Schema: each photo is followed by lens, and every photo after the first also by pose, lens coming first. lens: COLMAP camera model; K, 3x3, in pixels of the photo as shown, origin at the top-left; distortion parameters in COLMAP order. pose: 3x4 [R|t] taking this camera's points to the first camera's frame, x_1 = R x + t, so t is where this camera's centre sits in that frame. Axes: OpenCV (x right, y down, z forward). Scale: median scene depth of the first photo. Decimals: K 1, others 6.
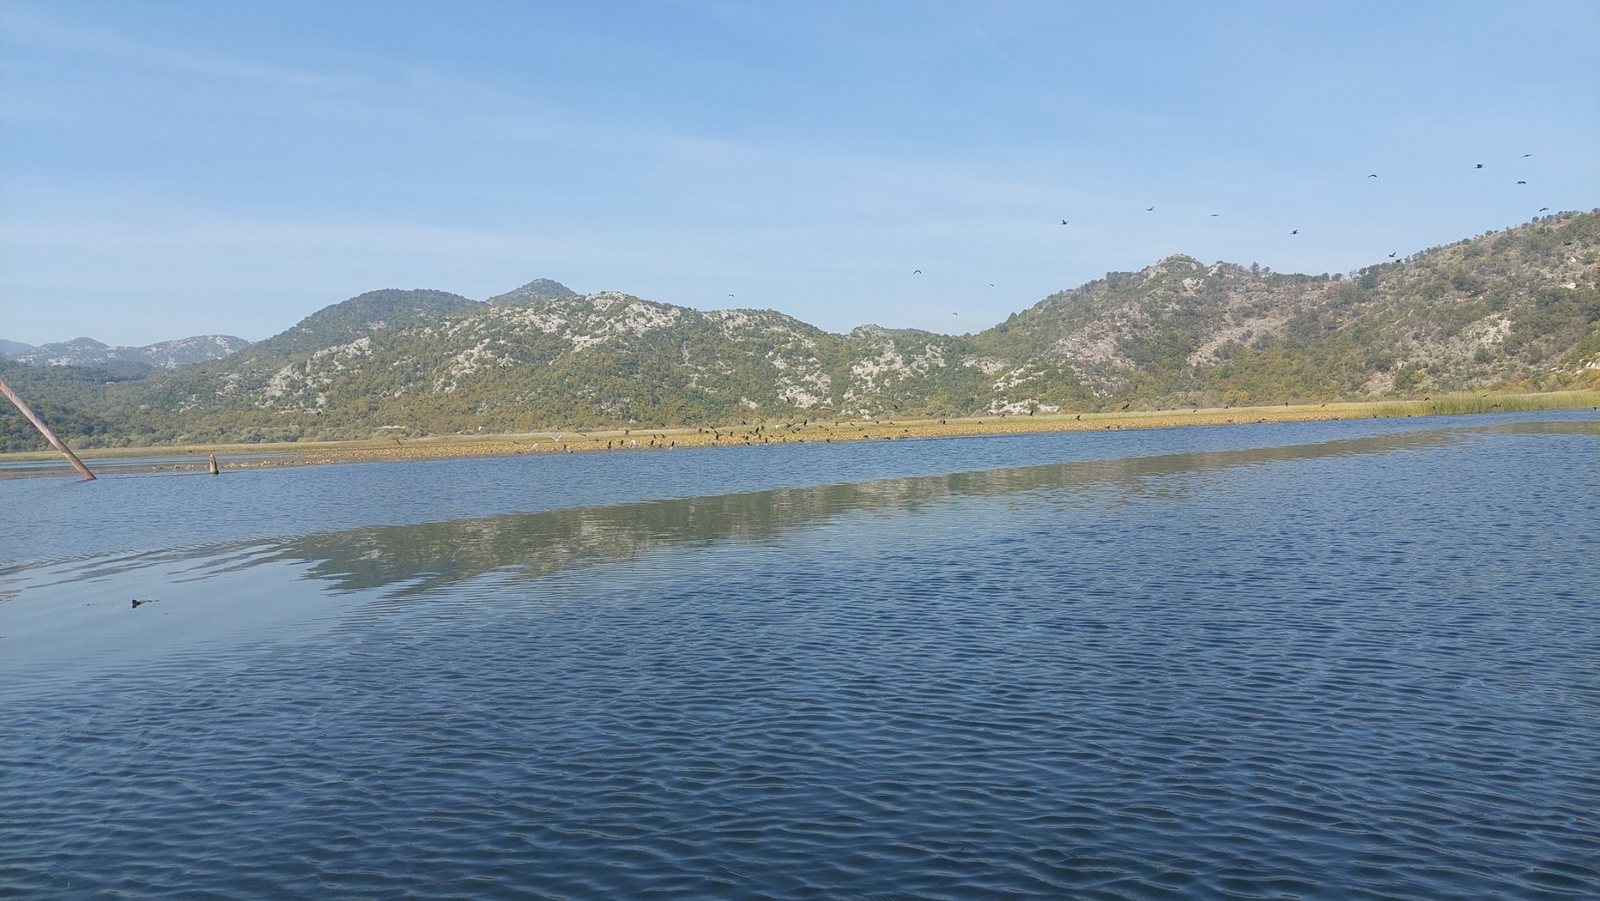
lens RADIAL K [[1158.2, 0, 800.0], [0, 1158.2, 450.5], [0, 0, 1]] dist [0.004708, -0.003867]
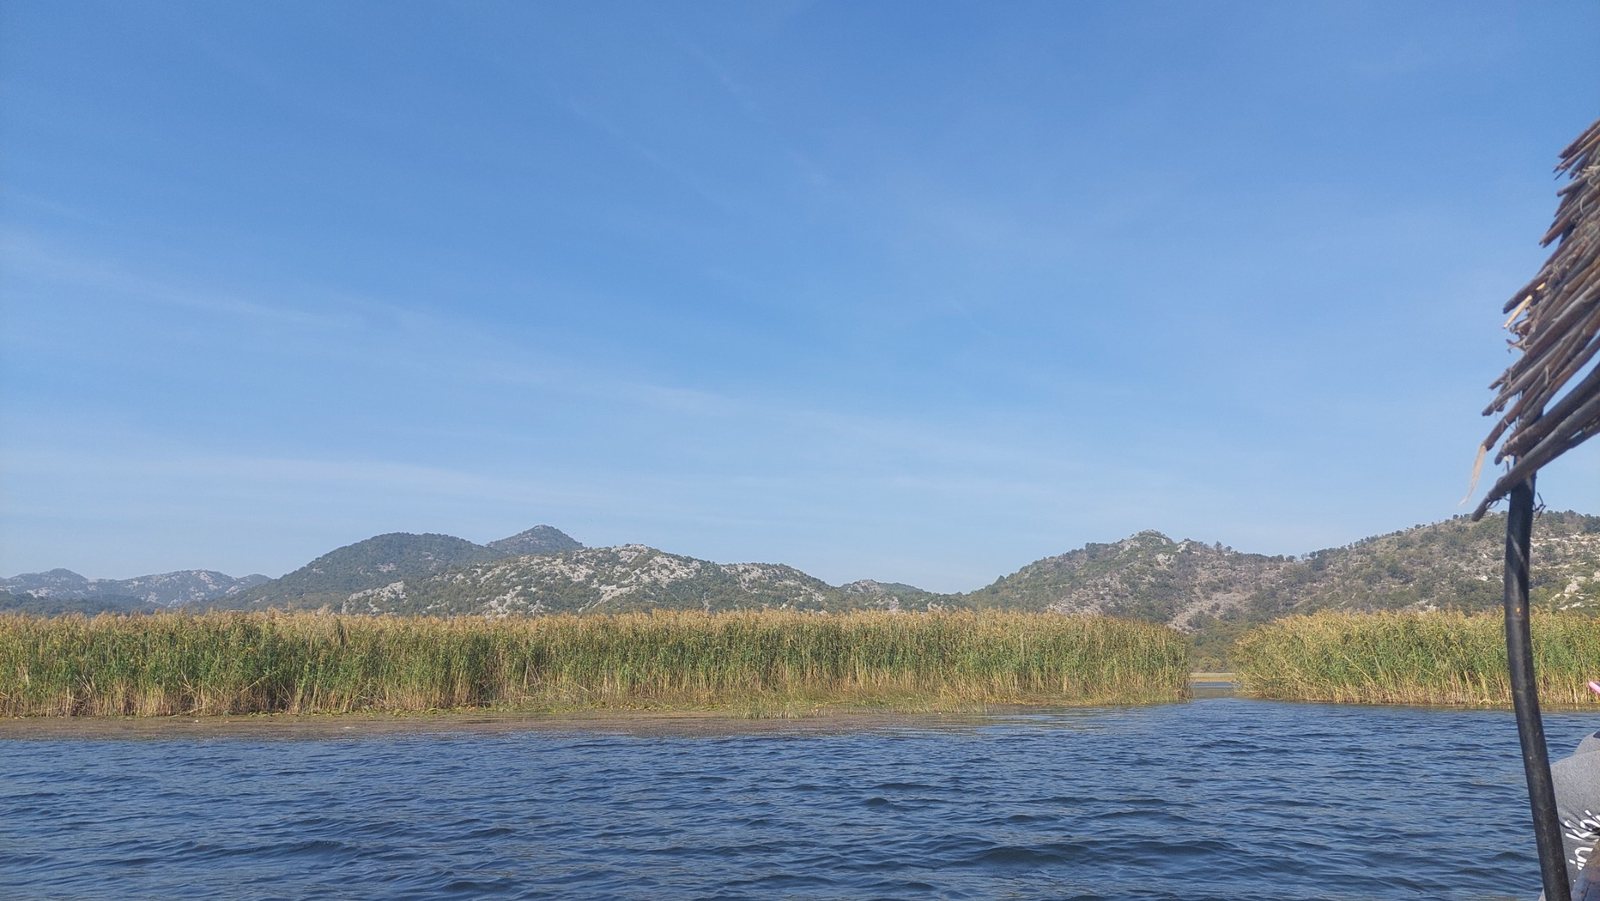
lens RADIAL K [[1229.1, 0, 800.0], [0, 1229.1, 450.5], [0, 0, 1]] dist [0.215489, -0.368549]
pose [[0.998102, 0.031473, 0.052926, -0.086385], [-0.020754, 0.981162, -0.192070, -0.003712], [-0.057974, 0.190607, 0.979953, -0.202863]]
